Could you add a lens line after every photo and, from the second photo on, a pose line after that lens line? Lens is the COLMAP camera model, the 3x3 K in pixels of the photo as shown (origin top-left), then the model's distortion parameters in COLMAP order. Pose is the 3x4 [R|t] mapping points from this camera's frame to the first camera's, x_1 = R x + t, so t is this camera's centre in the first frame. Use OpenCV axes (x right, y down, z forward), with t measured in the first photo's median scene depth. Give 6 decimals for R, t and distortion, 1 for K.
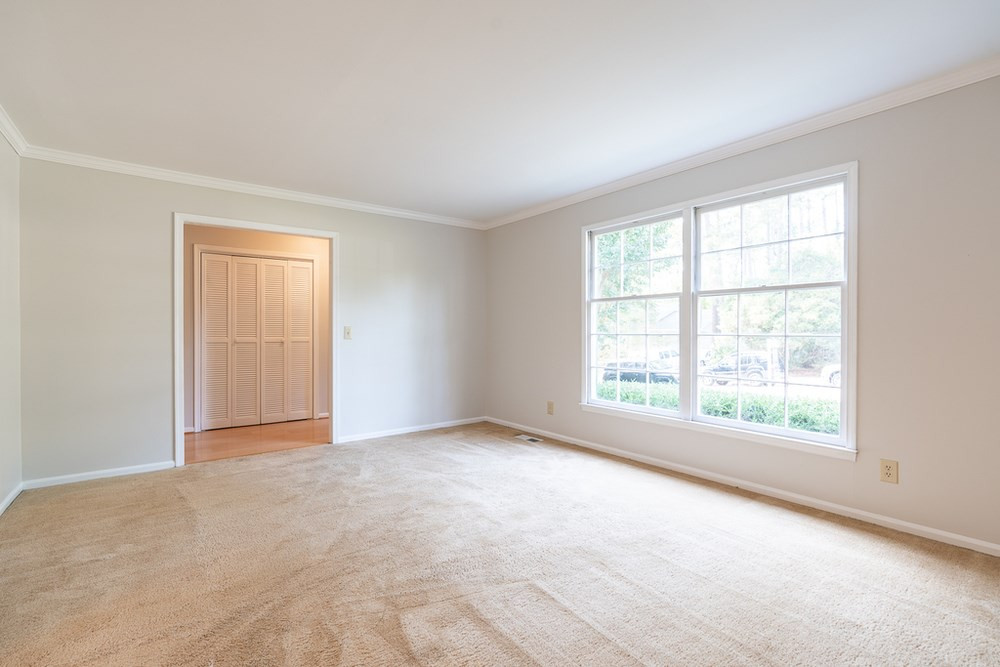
lens RADIAL K [[456.5, 0, 515.0], [0, 456.5, 332.1], [0, 0, 1]] dist [-0.012060, 0.002349]
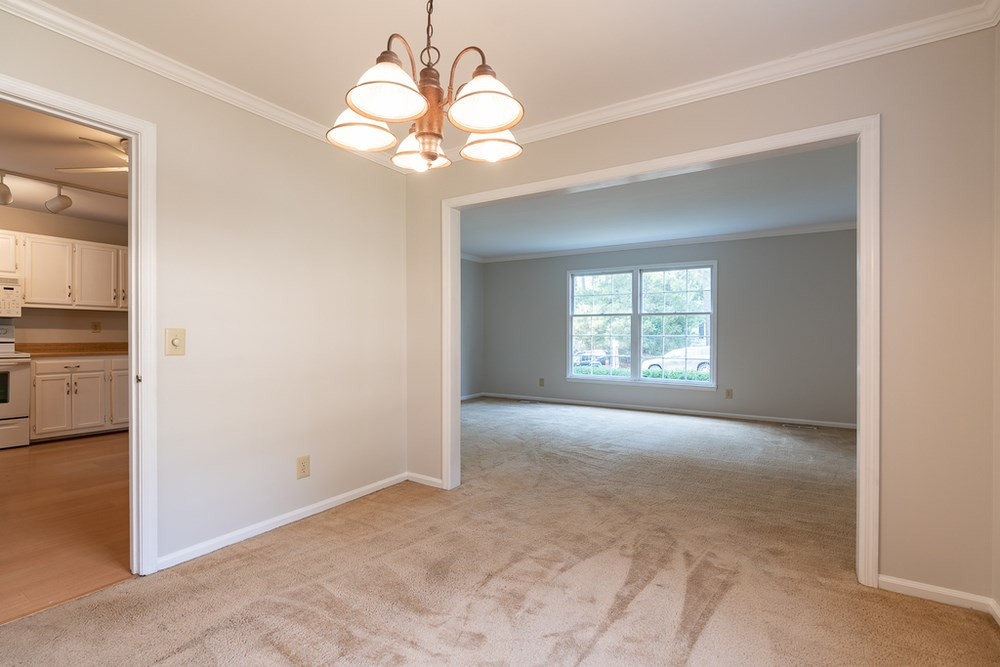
lens RADIAL K [[456.5, 0, 505.8], [0, 456.5, 336.3], [0, 0, 1]] dist [-0.012060, 0.002349]
pose [[0.943500, 0.002164, 0.331366, -0.732499], [-0.004032, 0.999980, 0.004950, -0.000051], [-0.331348, -0.006007, 0.943489, -0.590299]]
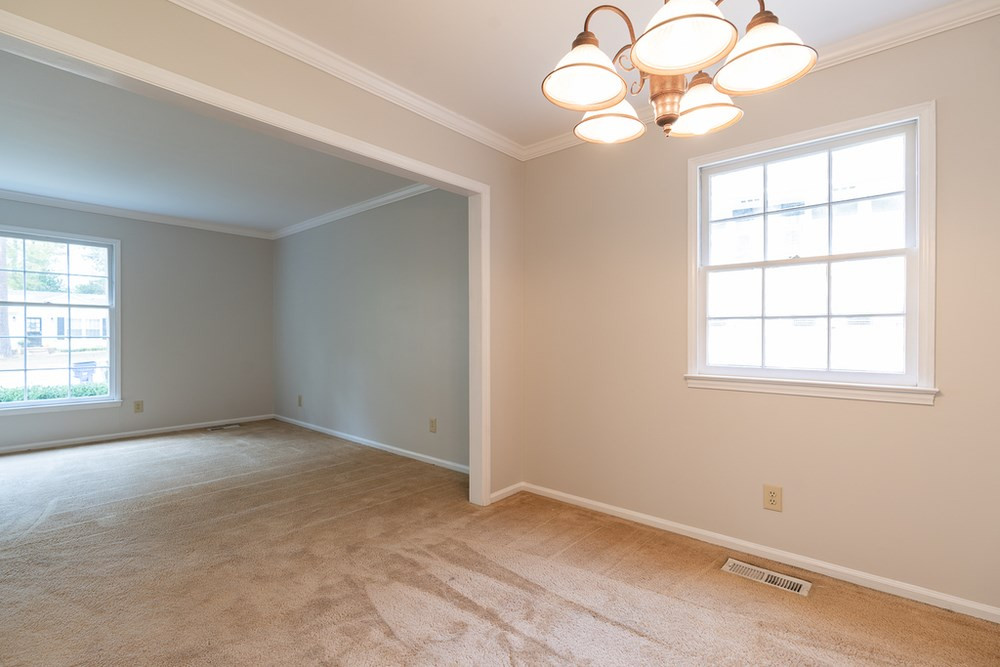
lens RADIAL K [[456.5, 0, 491.5], [0, 456.5, 337.7], [0, 0, 1]] dist [-0.012060, 0.002349]
pose [[-0.170804, -0.003253, 0.985300, -0.930814], [-0.003429, 0.999990, 0.002707, 0.000551], [-0.985299, -0.002916, -0.170814, -0.110282]]
